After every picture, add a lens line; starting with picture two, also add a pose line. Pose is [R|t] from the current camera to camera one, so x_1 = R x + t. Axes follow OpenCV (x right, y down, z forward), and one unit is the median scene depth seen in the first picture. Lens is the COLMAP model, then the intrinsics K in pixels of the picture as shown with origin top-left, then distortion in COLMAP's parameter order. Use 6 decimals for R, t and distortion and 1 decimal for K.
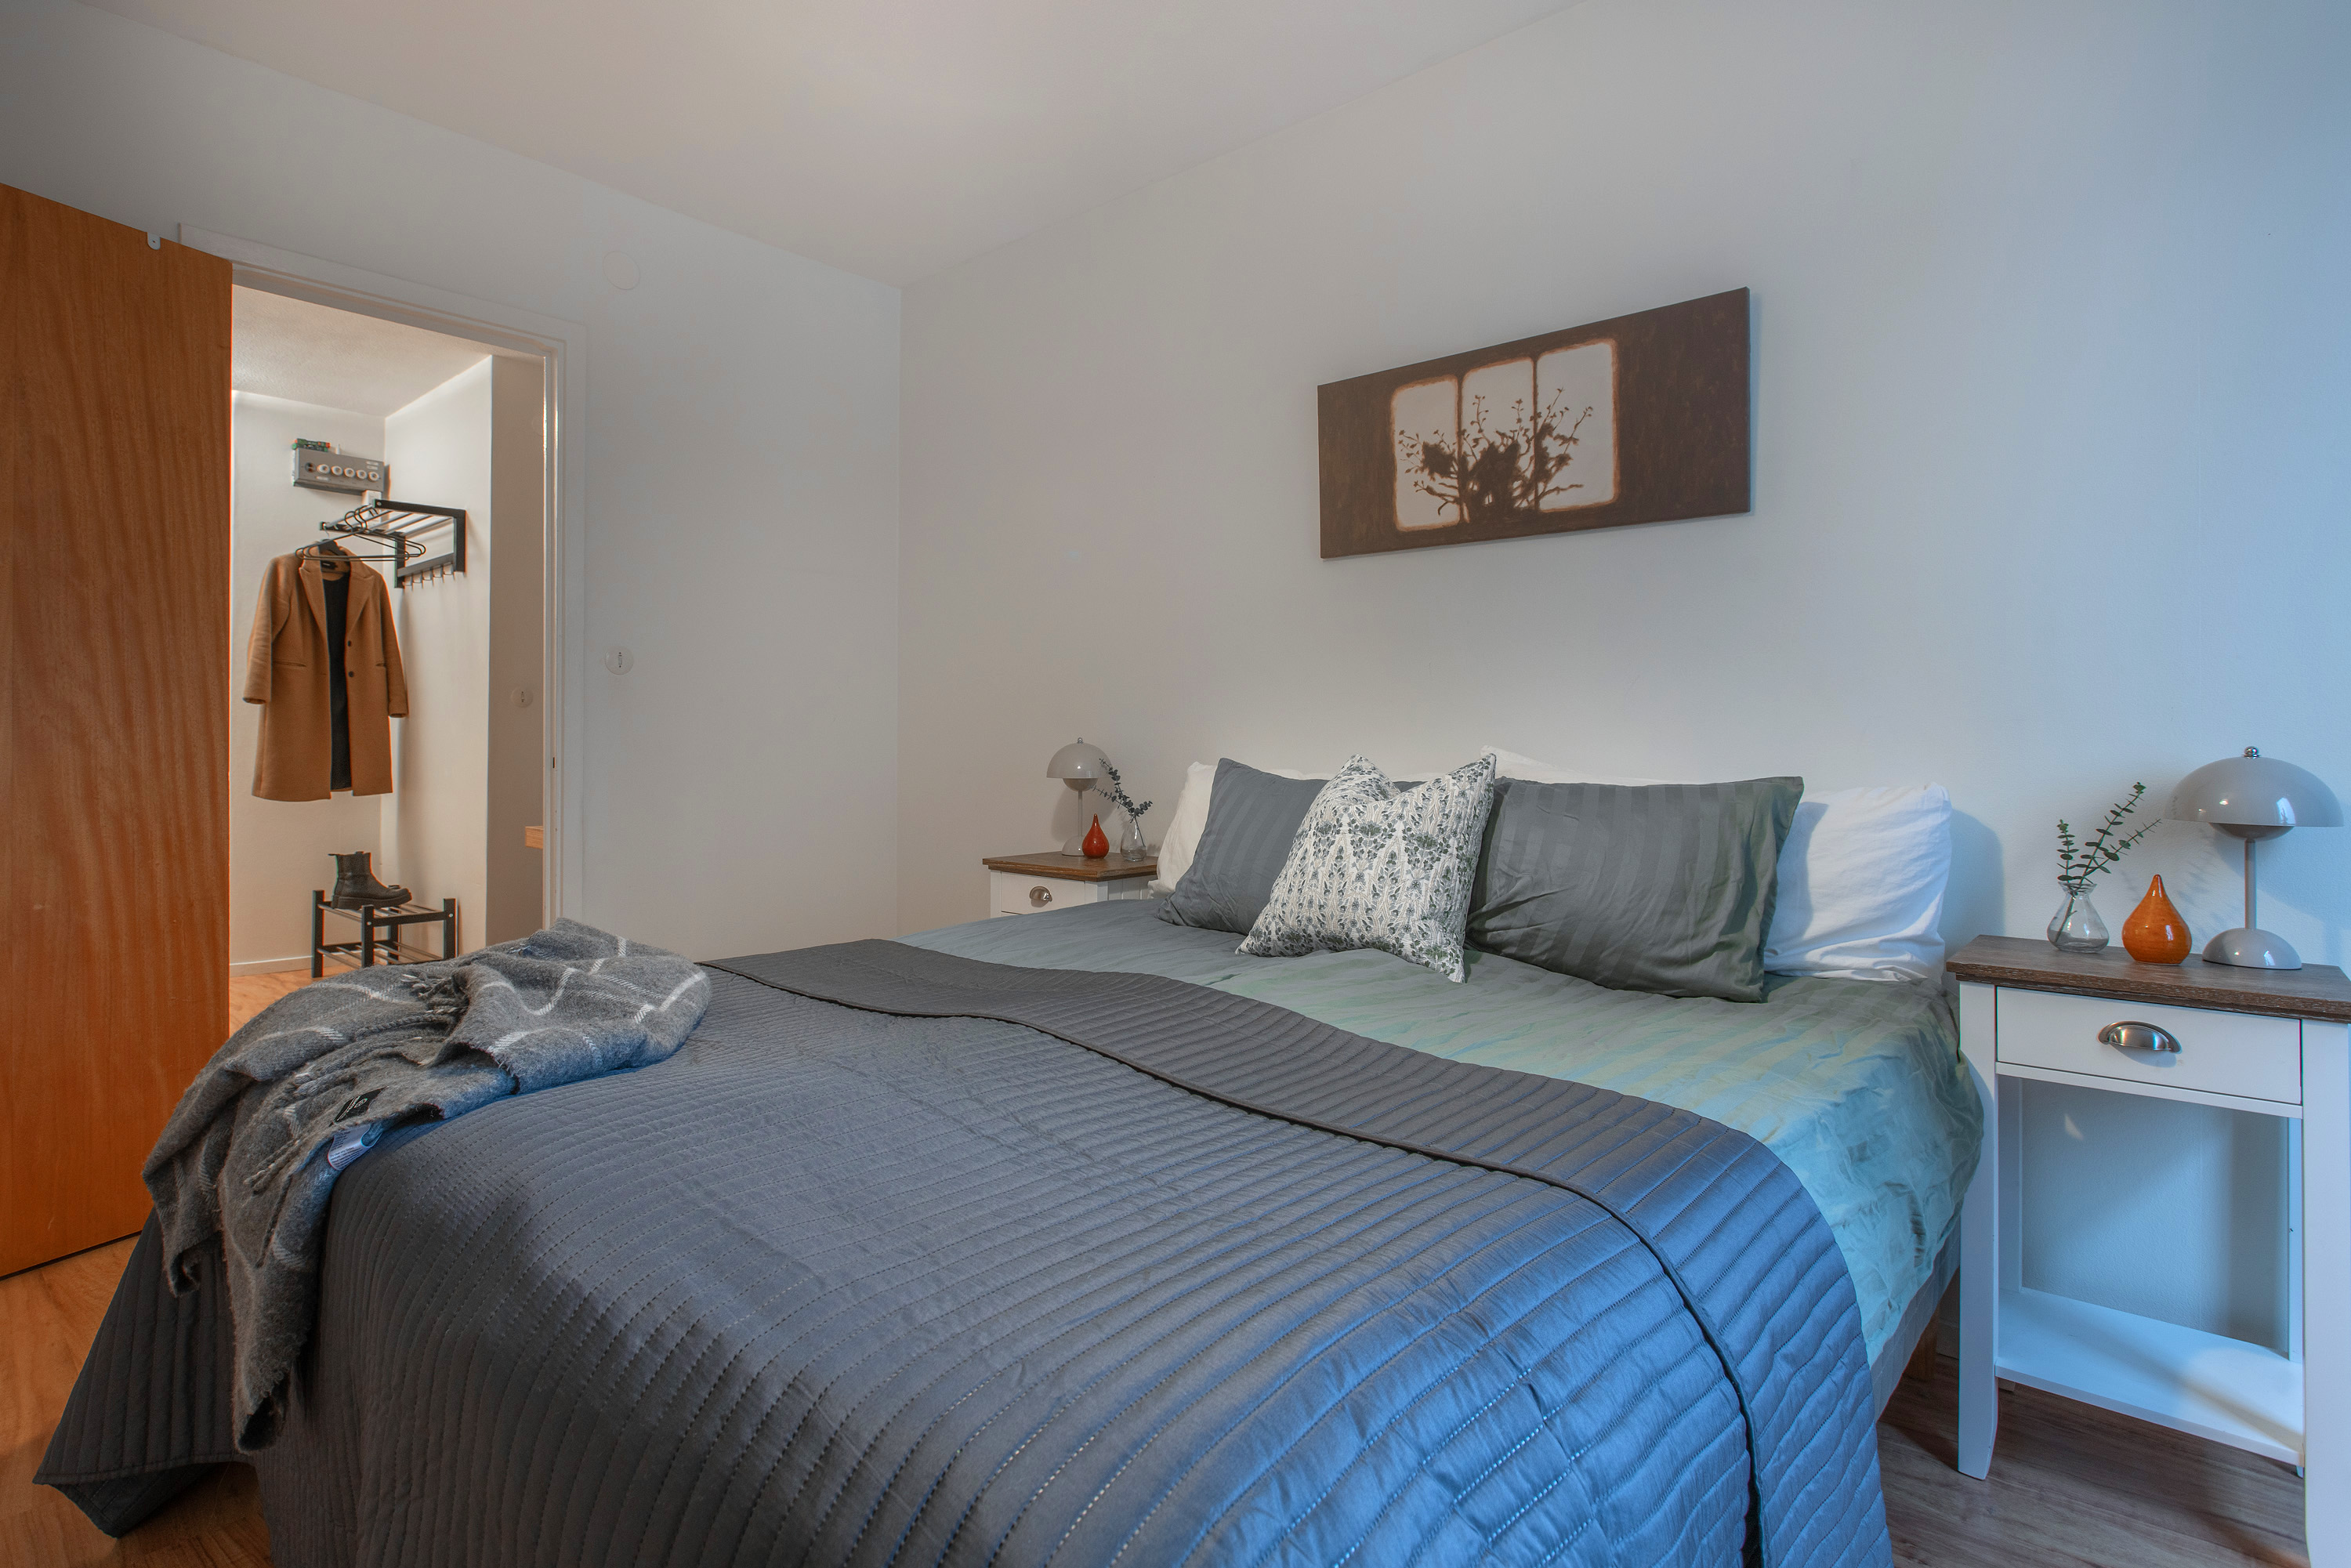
lens RADIAL K [[1164.7, 0, 1083.7], [0, 1164.7, 732.1], [0, 0, 1]] dist [-0.000202, 0.000214]
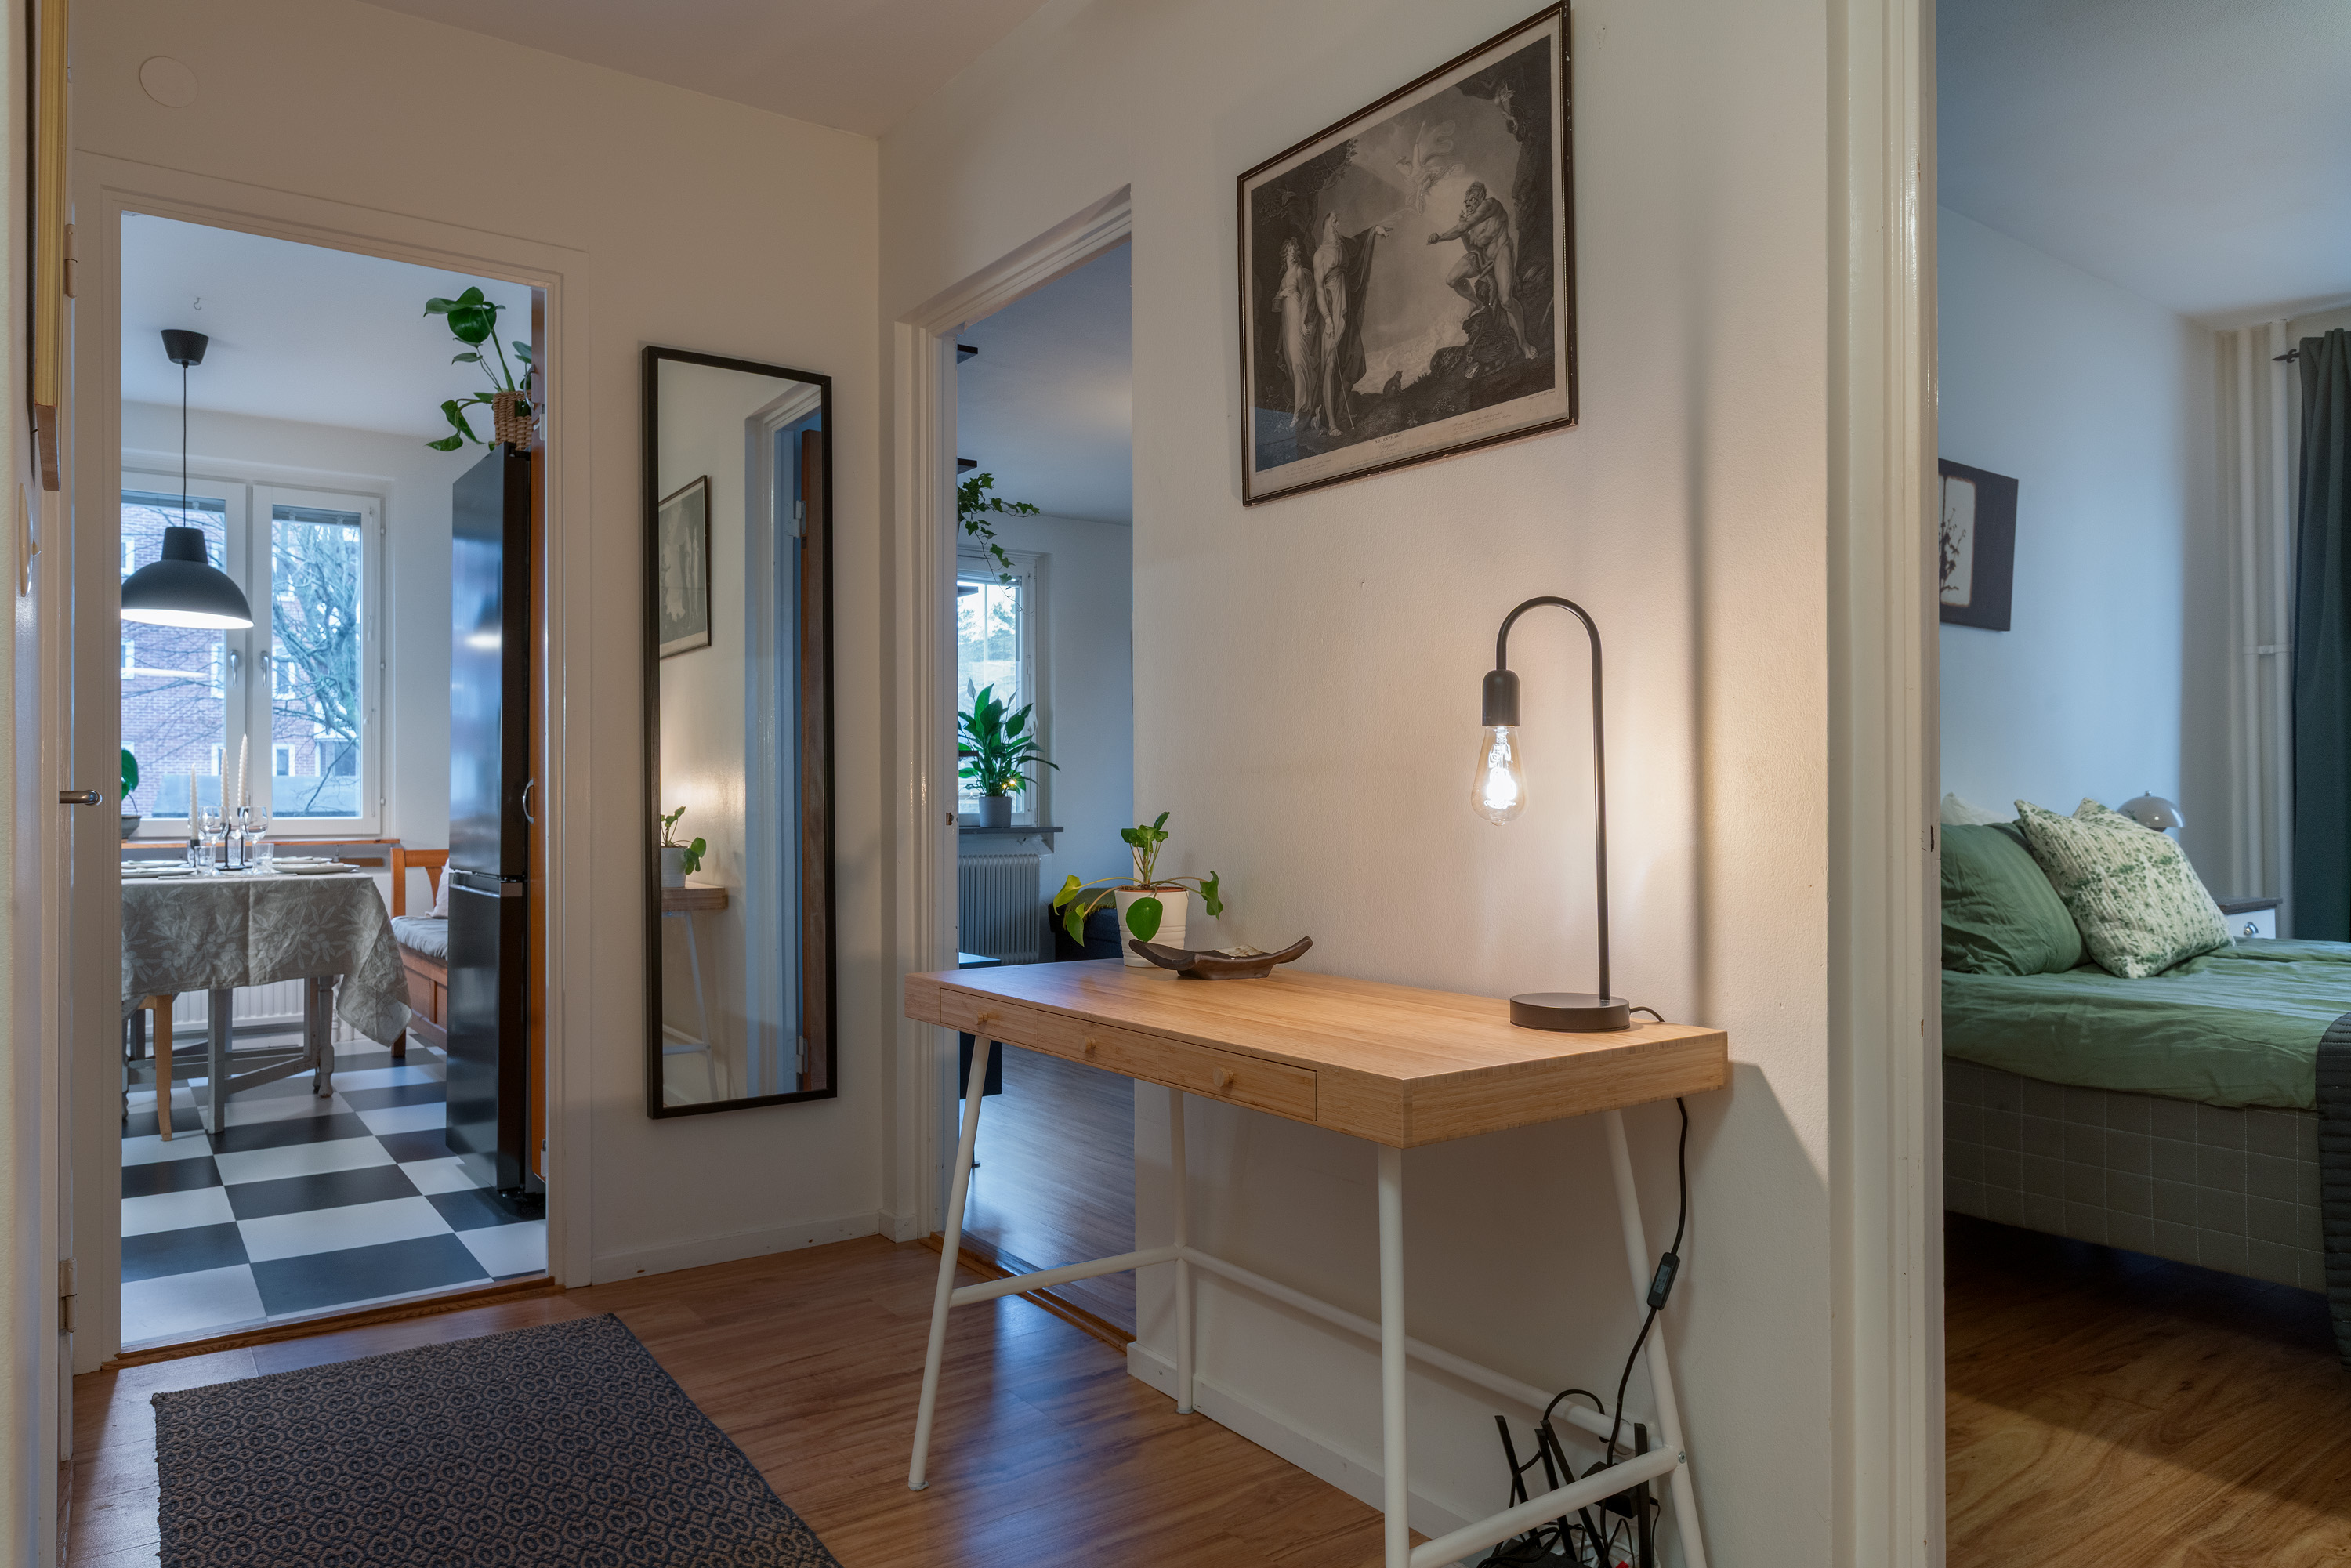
lens RADIAL K [[1477.9, 0, 1175.5], [0, 1477.9, 784.0], [0, 0, 1]] dist [-0.001140, 0.000506]
pose [[0.188332, 0.005145, 0.982092, -1.289315], [-0.003157, 0.999984, -0.004633, 0.012801], [-0.982100, -0.002228, 0.188345, 1.492915]]
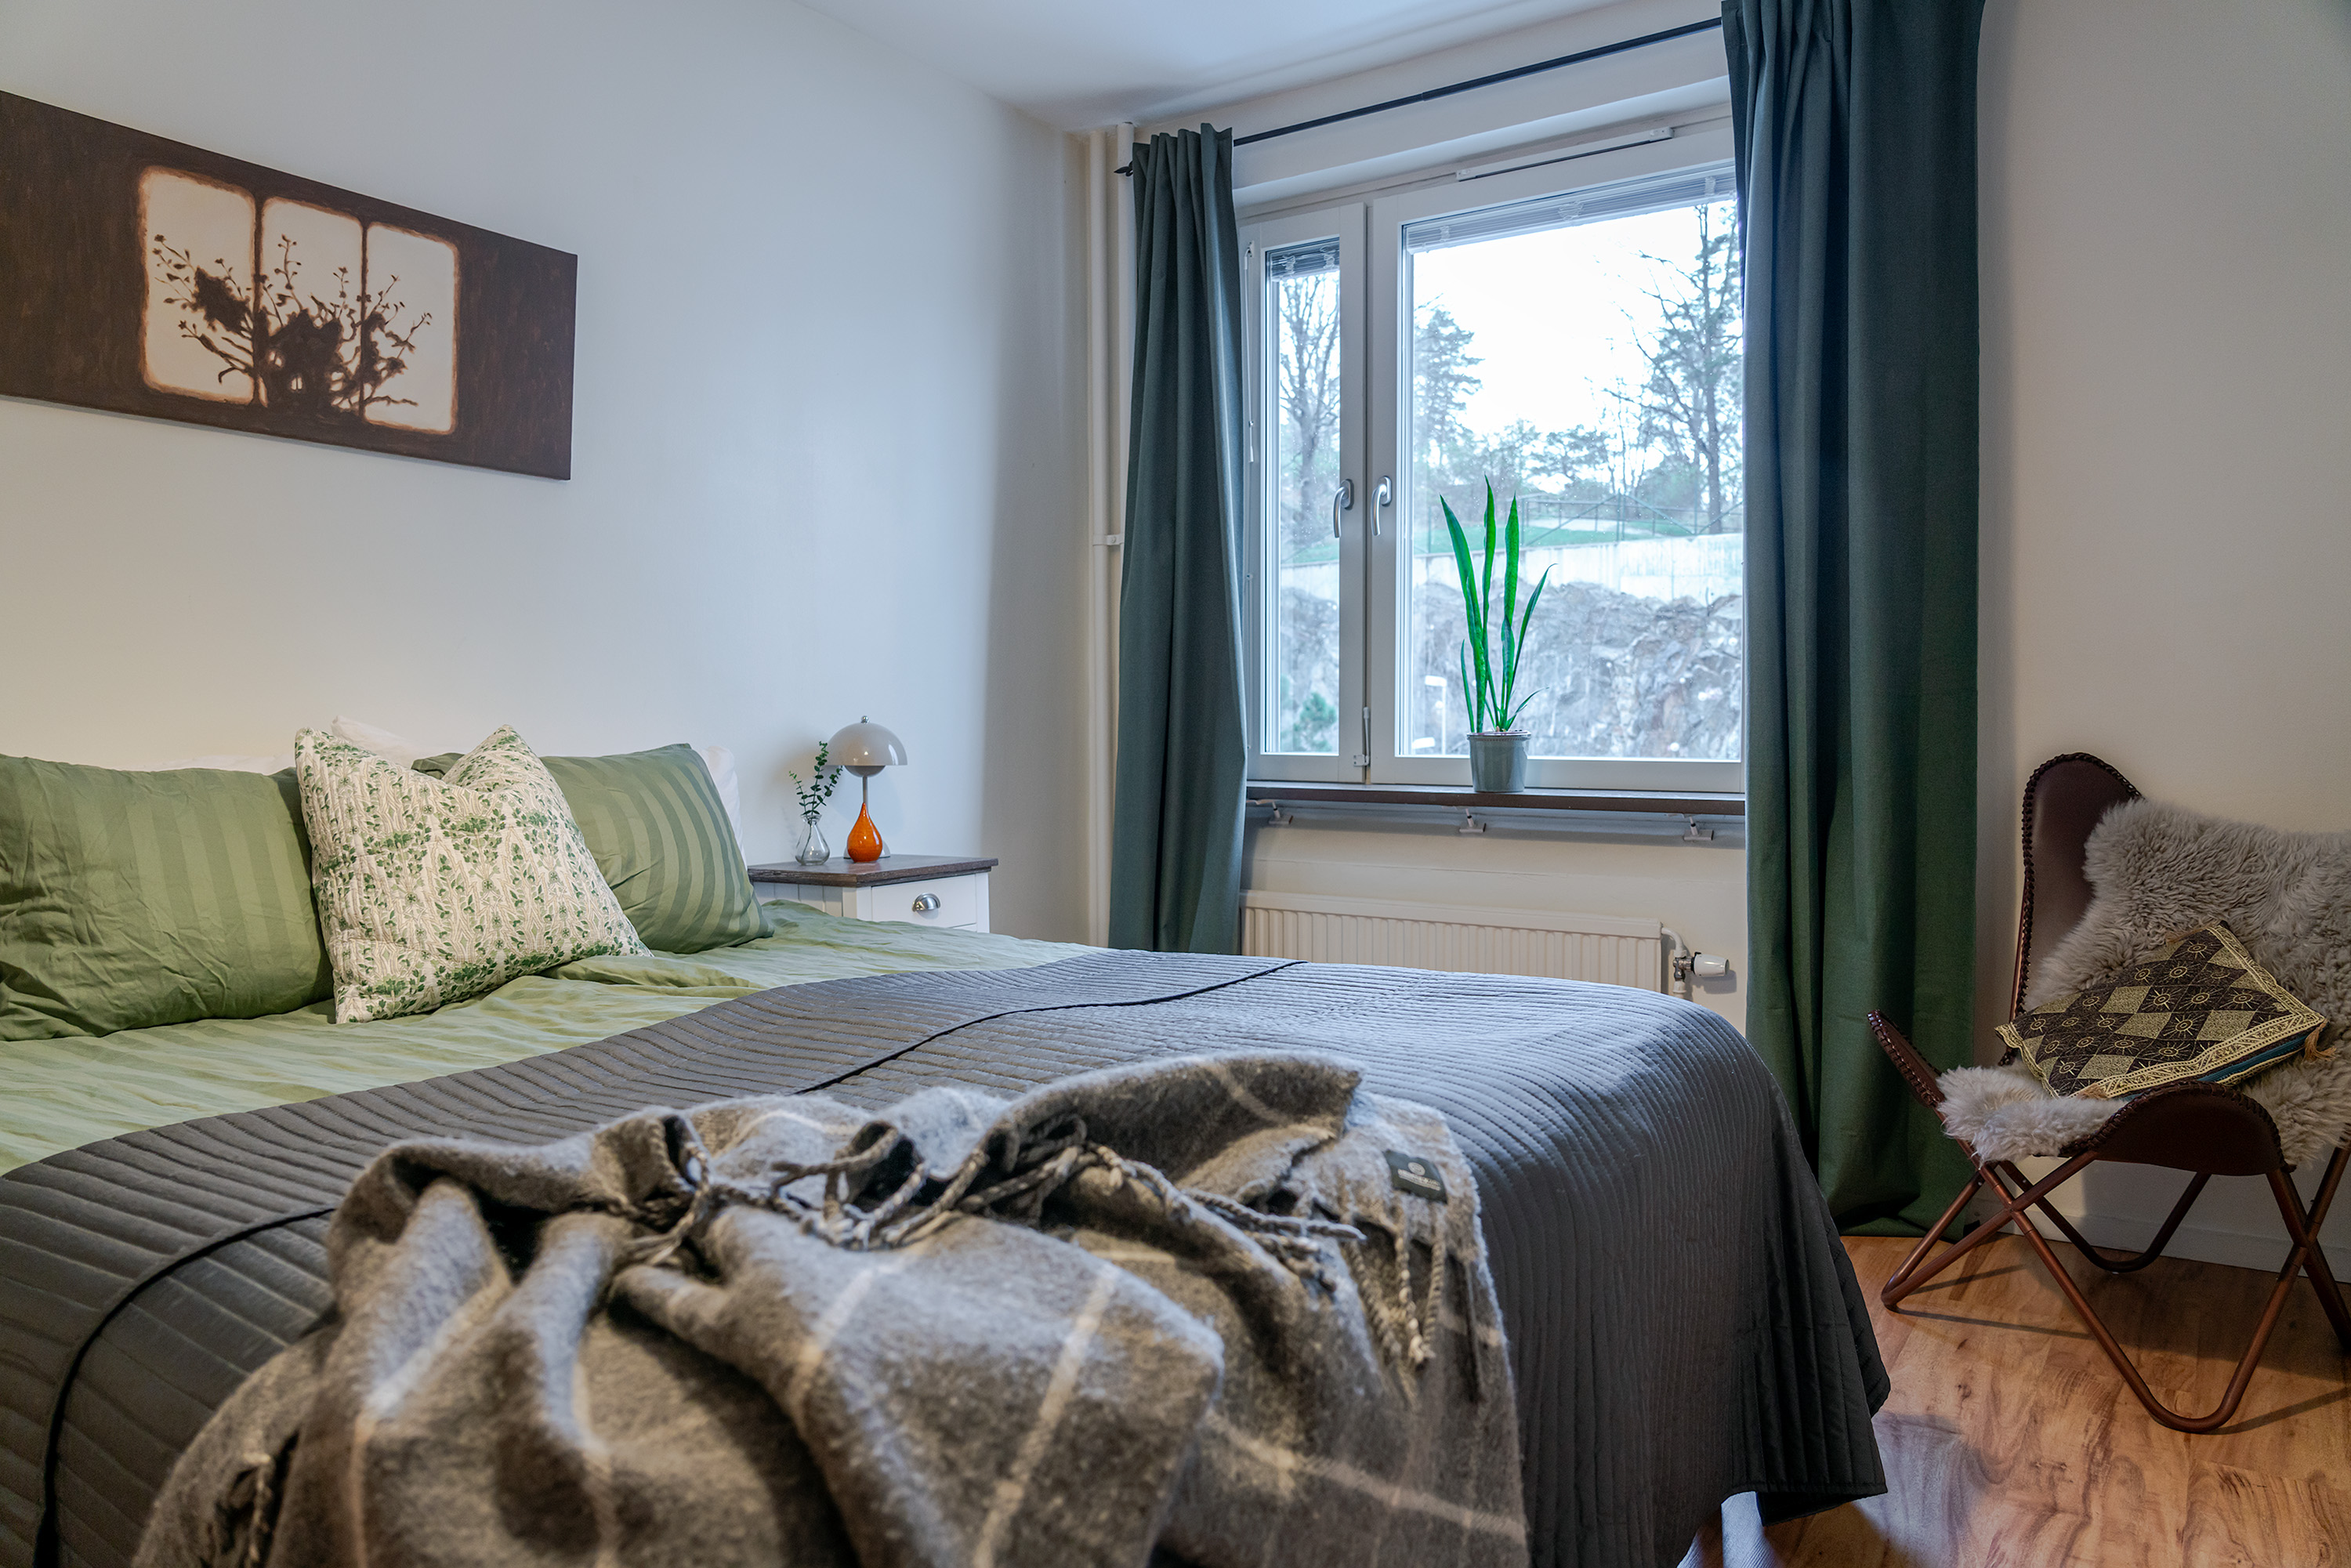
lens RADIAL K [[1569.9, 0, 1175.5], [0, 1569.9, 784.0], [0, 0, 1]] dist [-0.007671, -0.001014]
pose [[-0.149691, -0.040824, 0.987890, -0.748998], [-0.006913, 0.999166, 0.040243, 0.011022], [-0.988709, -0.000805, -0.149848, 0.611643]]
